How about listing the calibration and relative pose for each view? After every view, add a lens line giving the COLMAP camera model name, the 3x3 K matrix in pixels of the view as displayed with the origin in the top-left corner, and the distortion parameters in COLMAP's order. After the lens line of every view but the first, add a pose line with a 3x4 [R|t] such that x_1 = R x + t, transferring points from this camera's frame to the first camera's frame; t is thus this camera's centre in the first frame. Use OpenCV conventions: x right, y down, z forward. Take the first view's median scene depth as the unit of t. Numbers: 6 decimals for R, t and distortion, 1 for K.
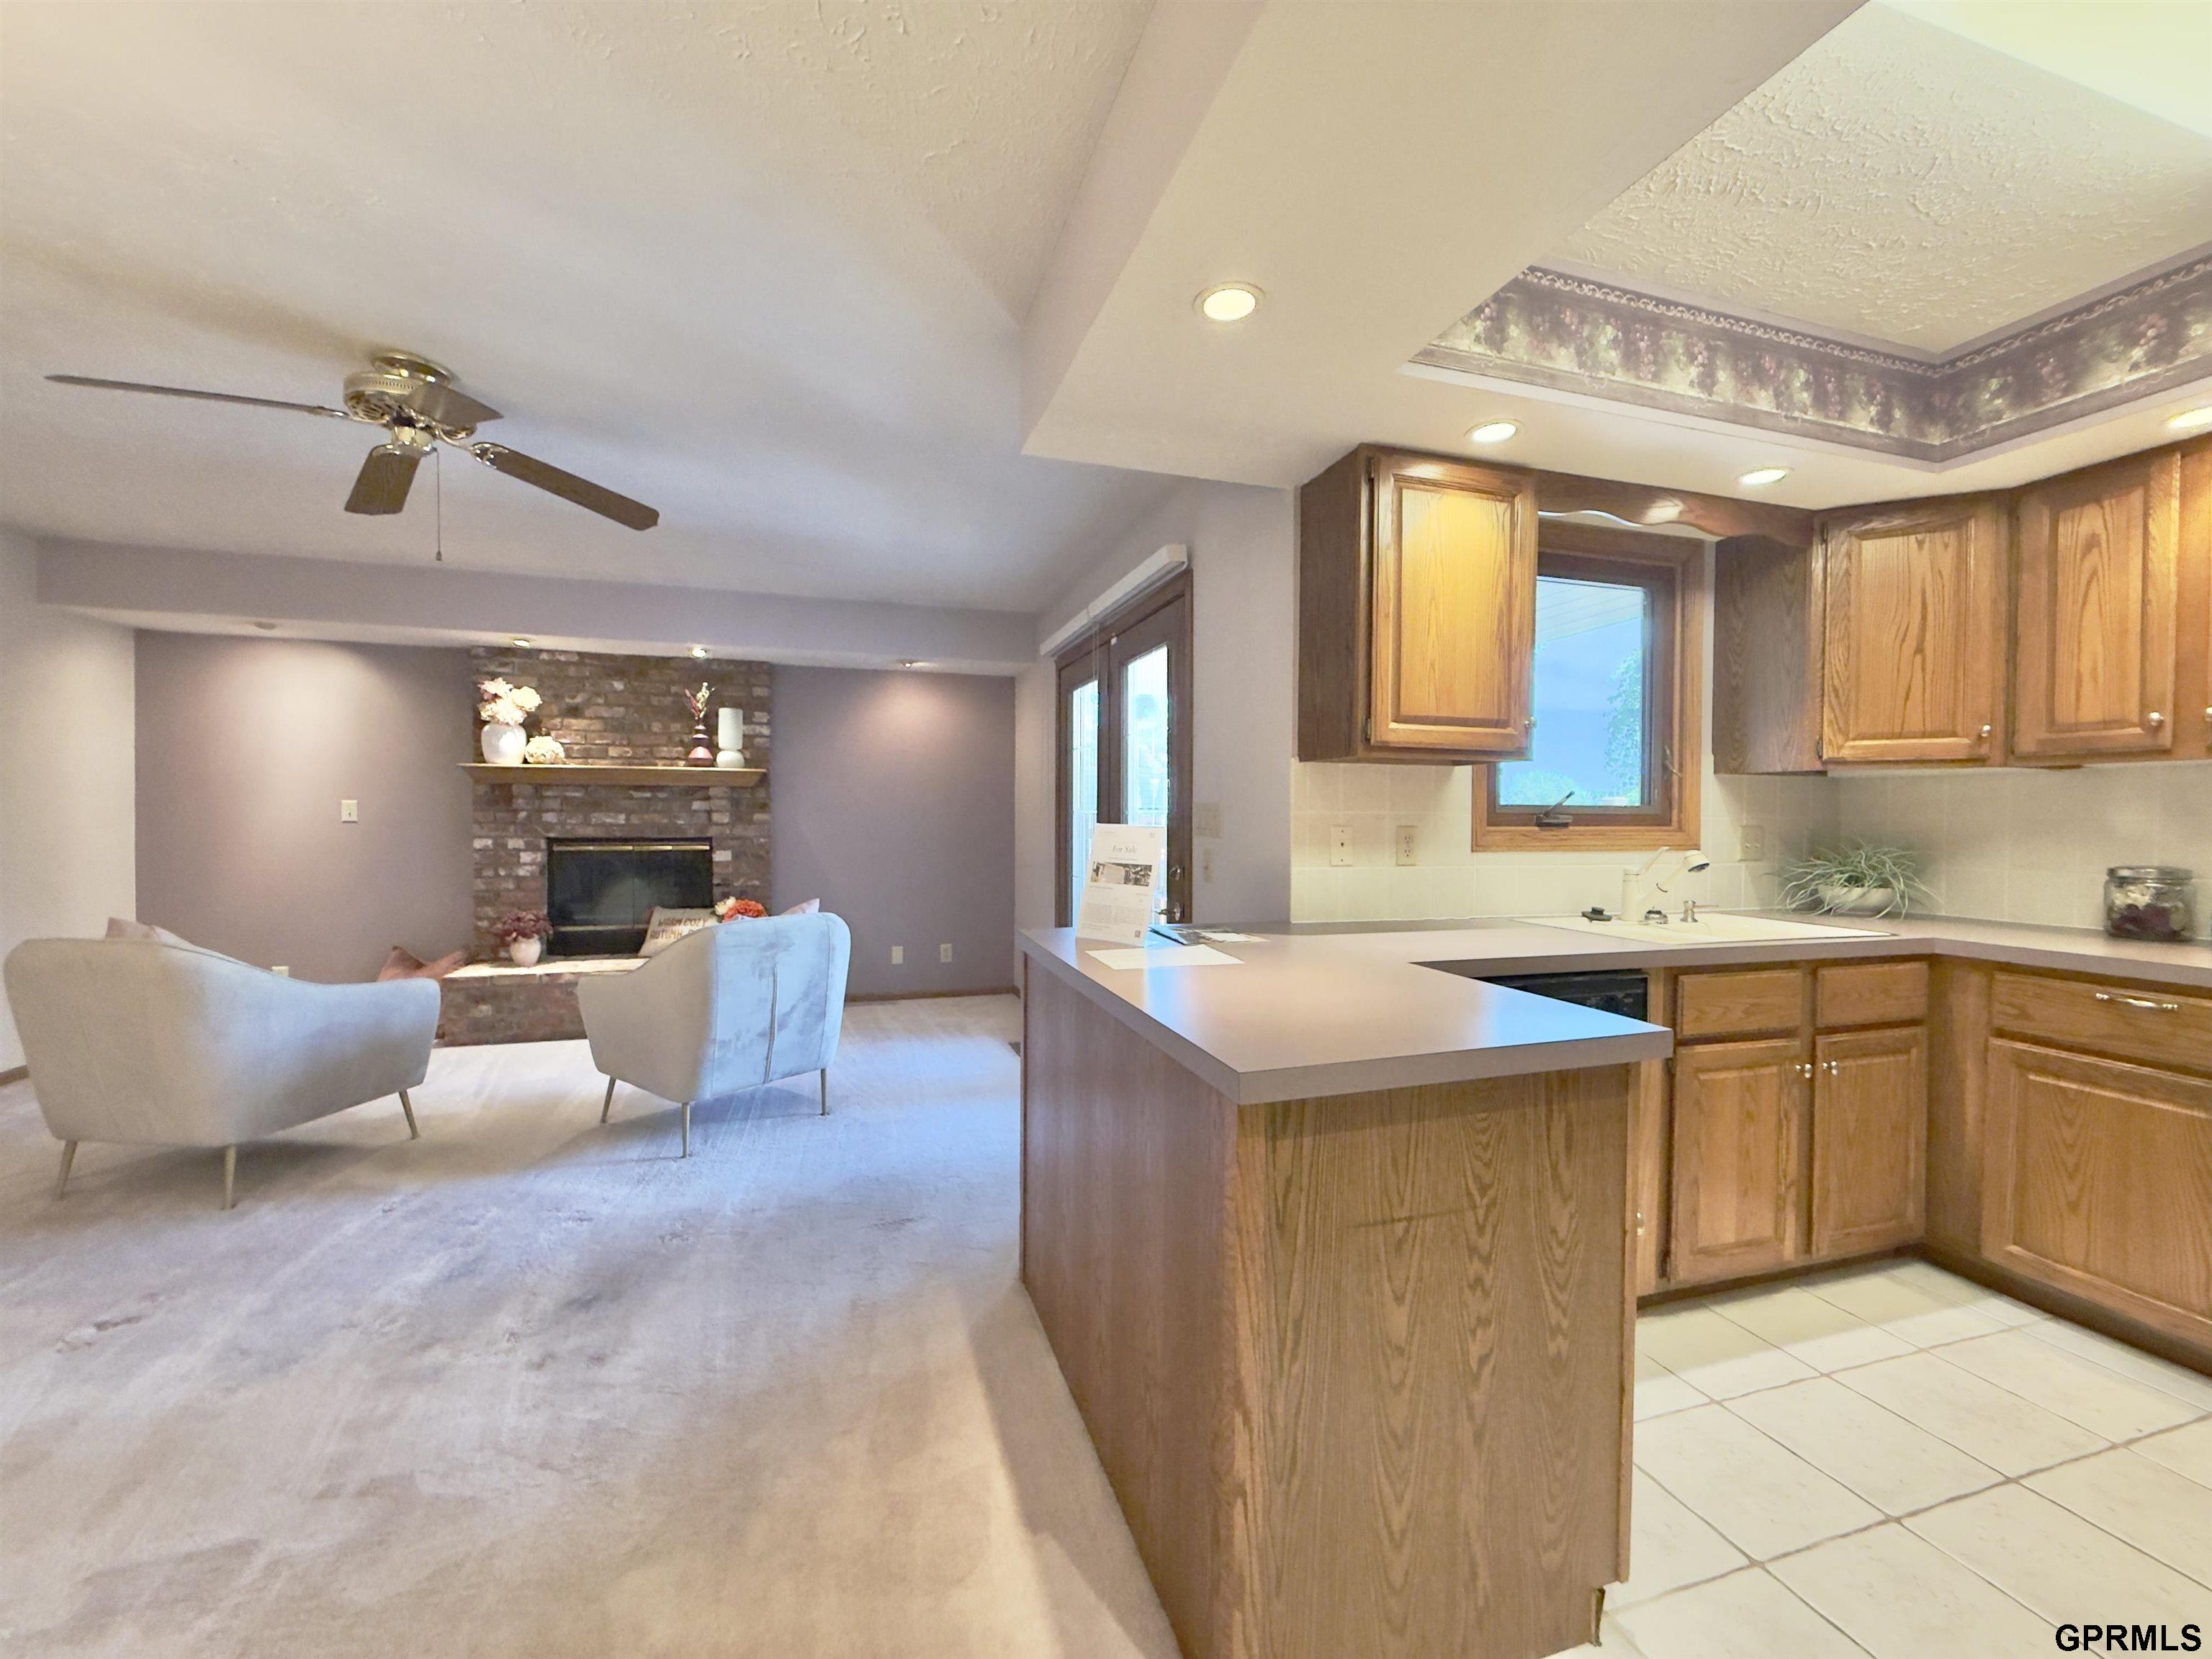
lens RADIAL K [[881.3, 0, 1106.0], [0, 881.3, 829.5], [0, 0, 1]] dist [0.000175, -0.000733]
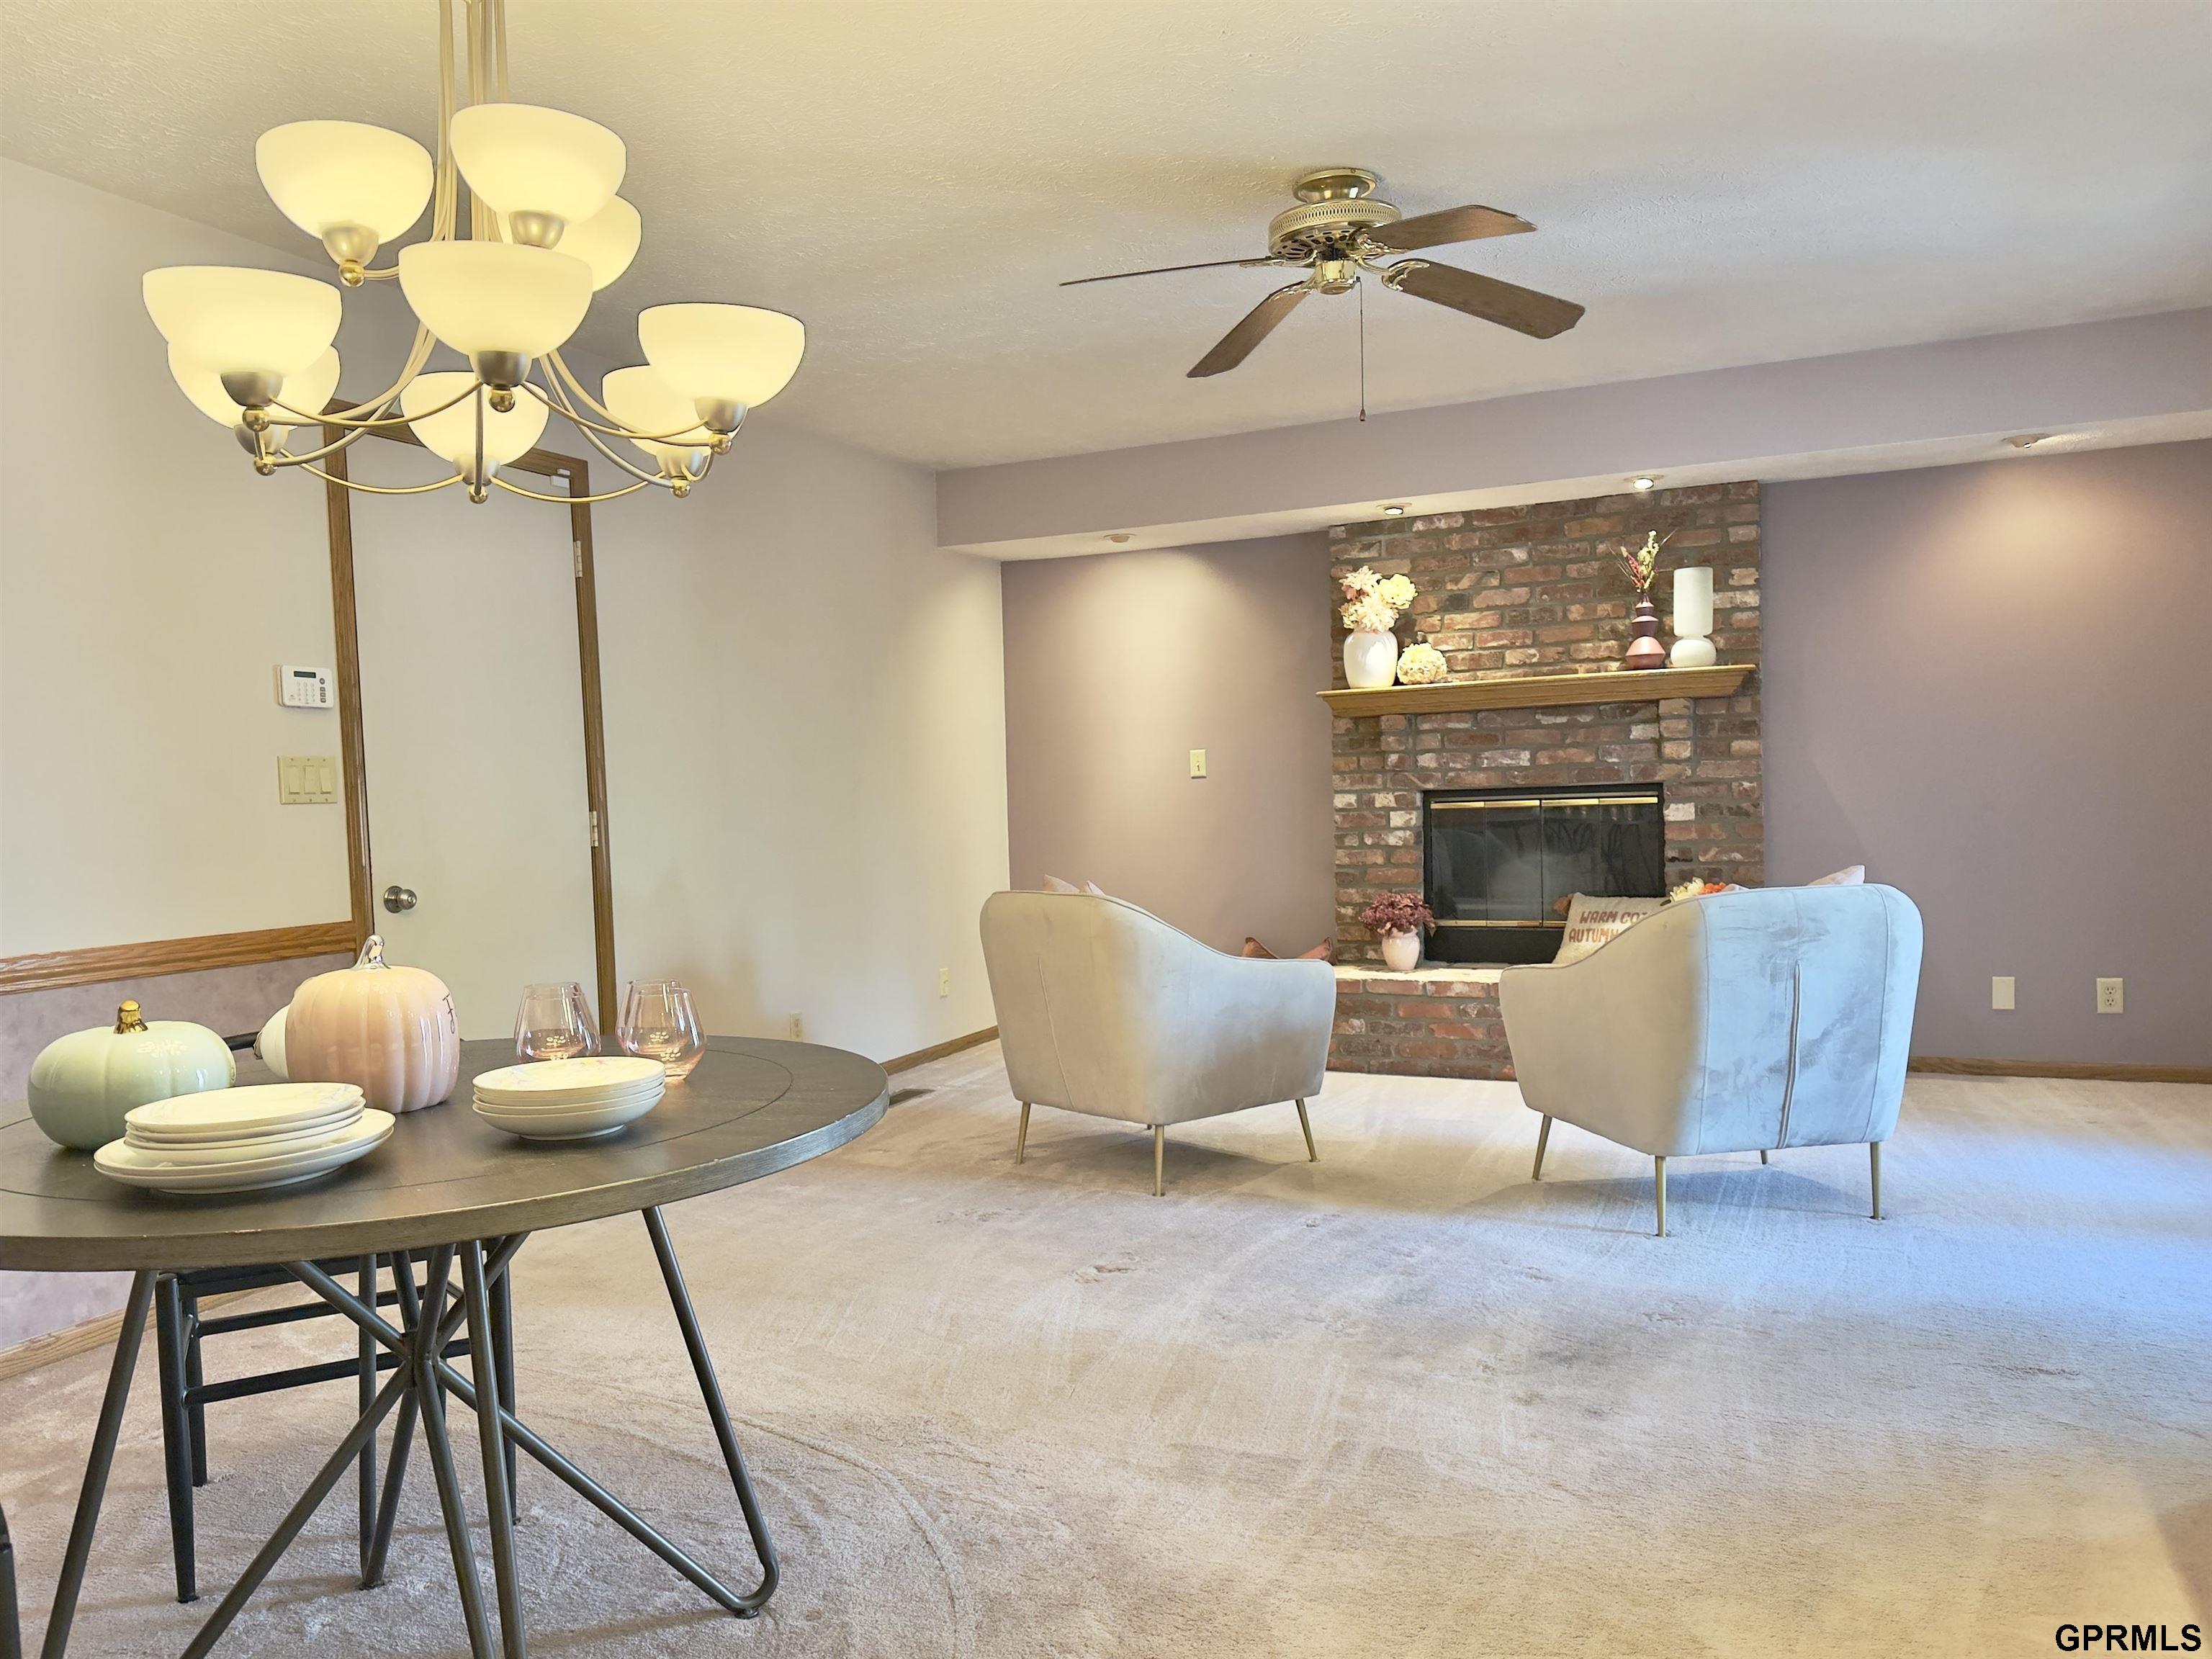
lens RADIAL K [[1622.3, 0, 1026.6], [0, 1622.3, 883.7], [0, 0, 1]] dist [0.128251, -0.205317]
pose [[0.726025, 0.011326, -0.687575, 0.037169], [0.025053, 0.998765, 0.042906, 0.029539], [0.687212, -0.048376, 0.724844, -0.227195]]
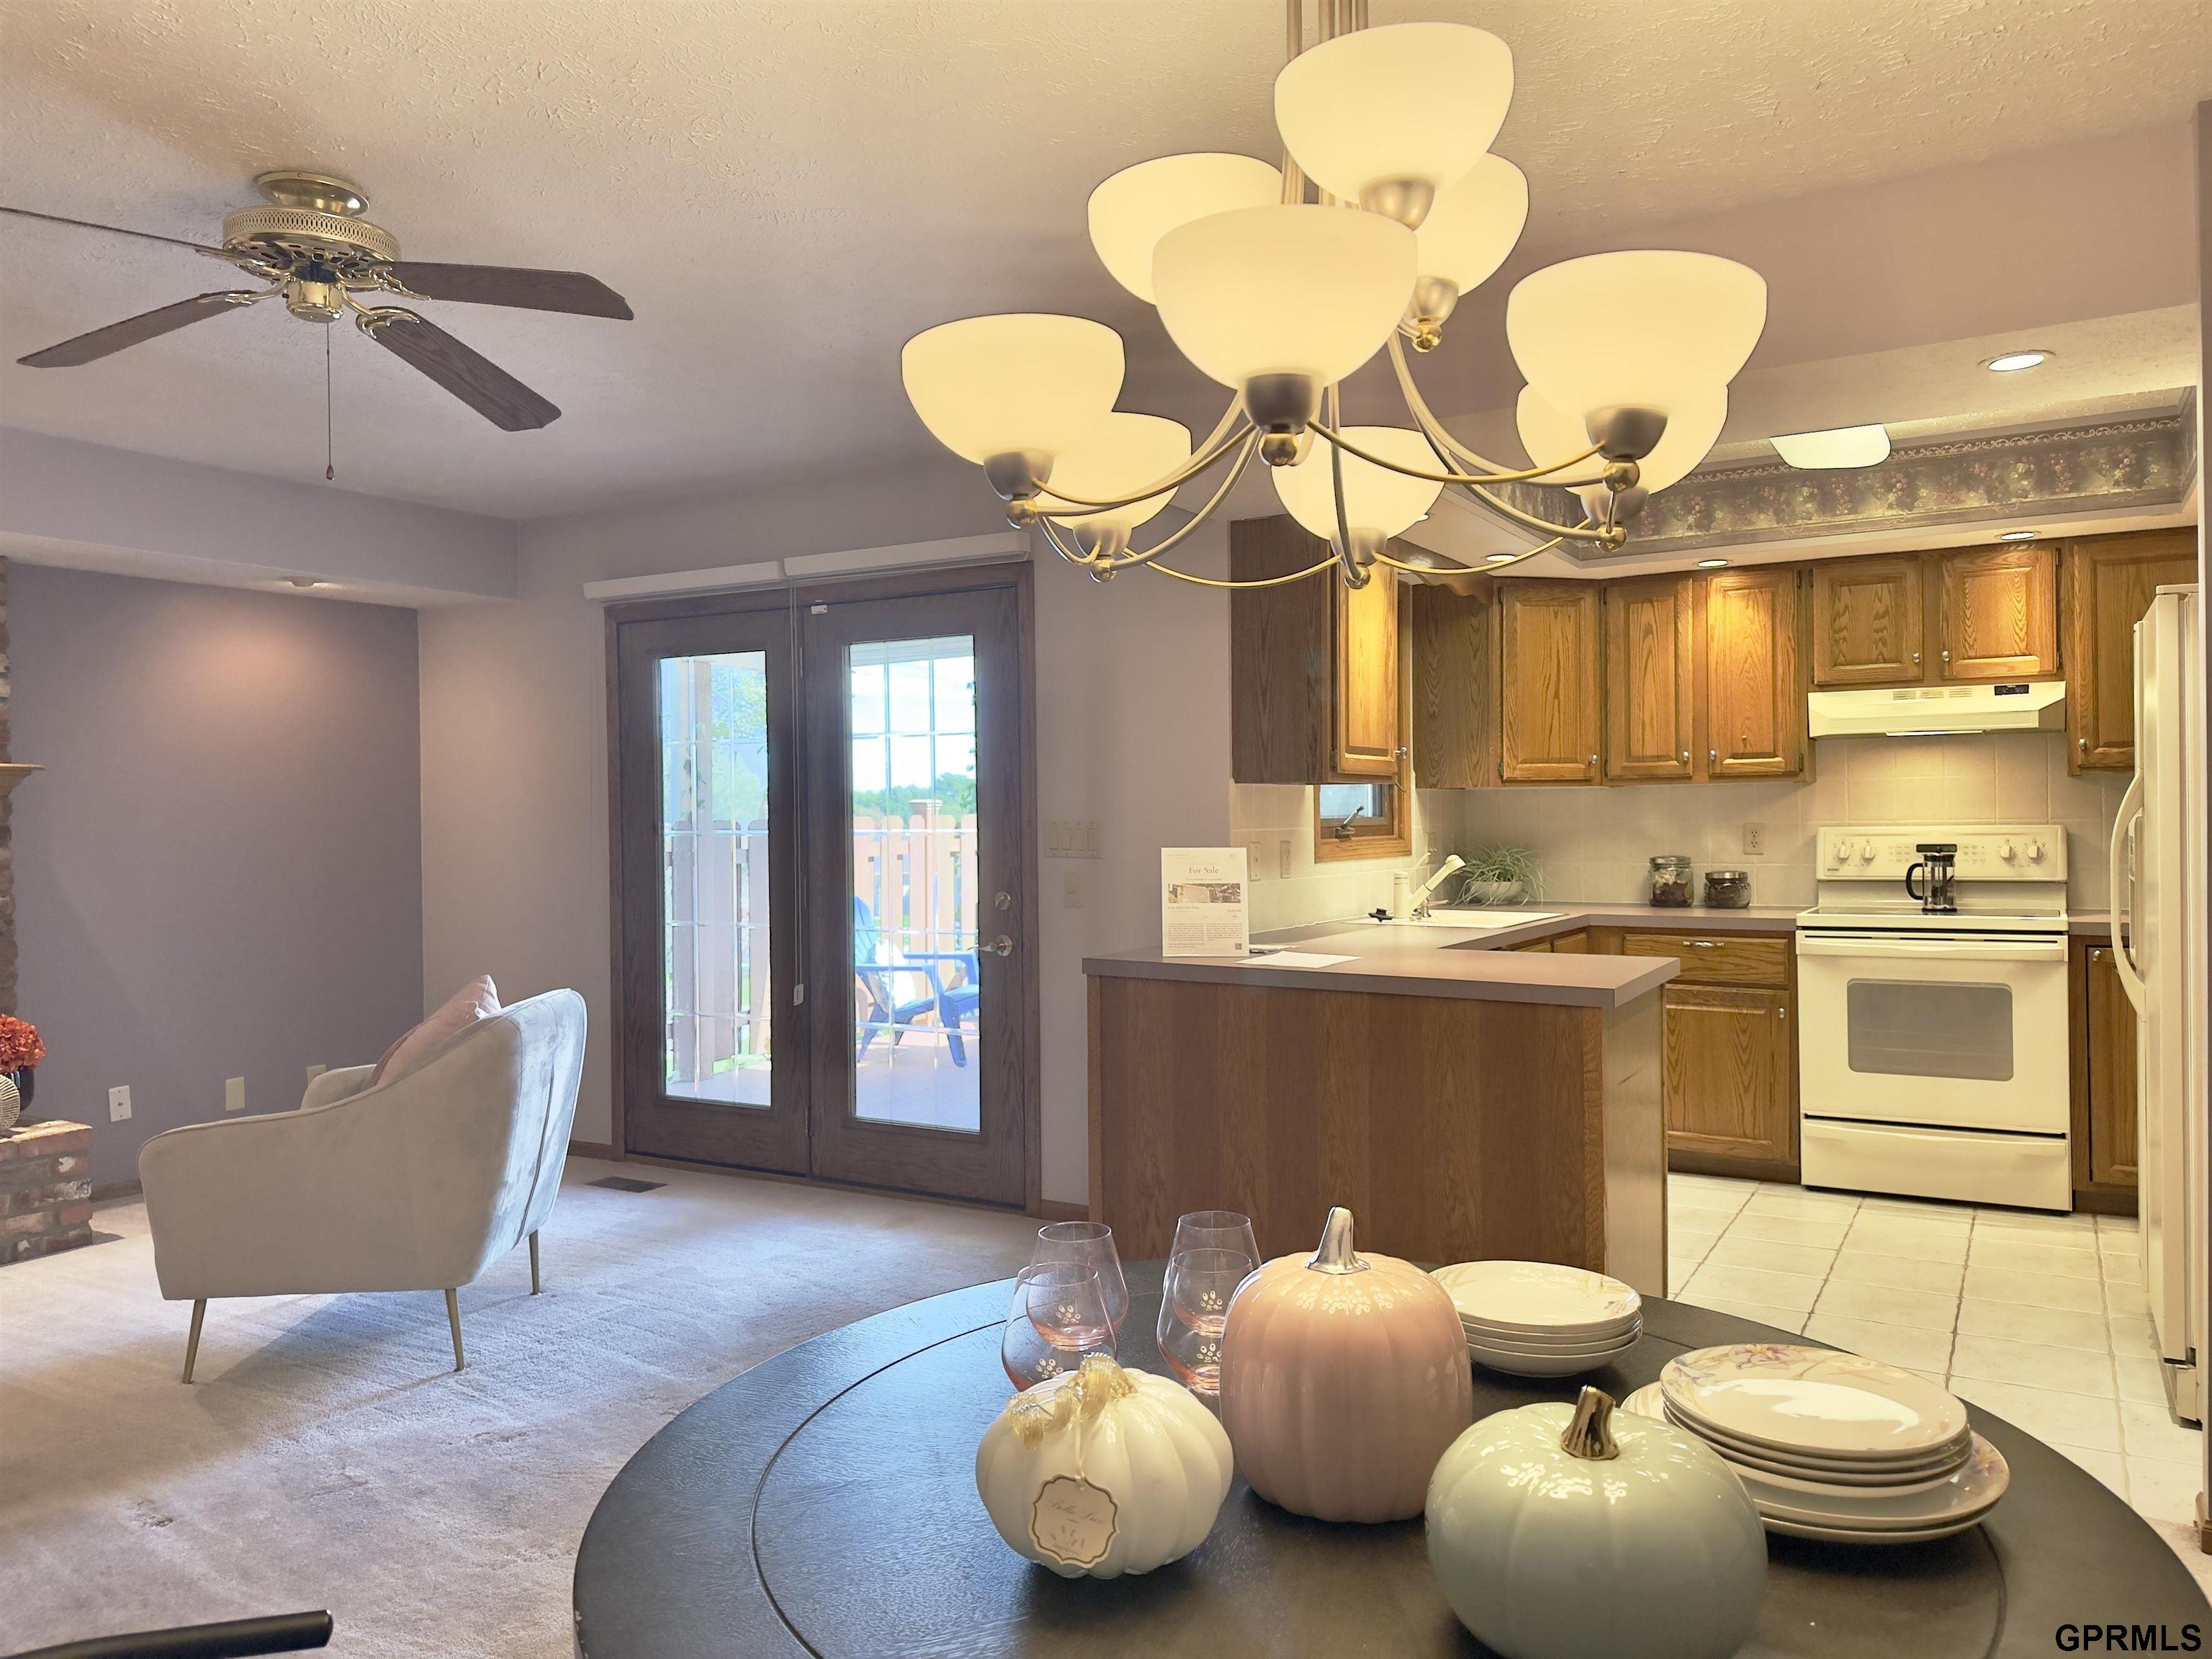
lens RADIAL K [[1550.5, 0, 1106.0], [0, 1550.5, 829.5], [0, 0, 1]] dist [0.110889, -0.178872]
pose [[0.741980, -0.021209, 0.670086, -0.820769], [0.027836, 0.999612, 0.000817, -0.019609], [-0.669844, 0.018046, 0.742283, -0.193233]]
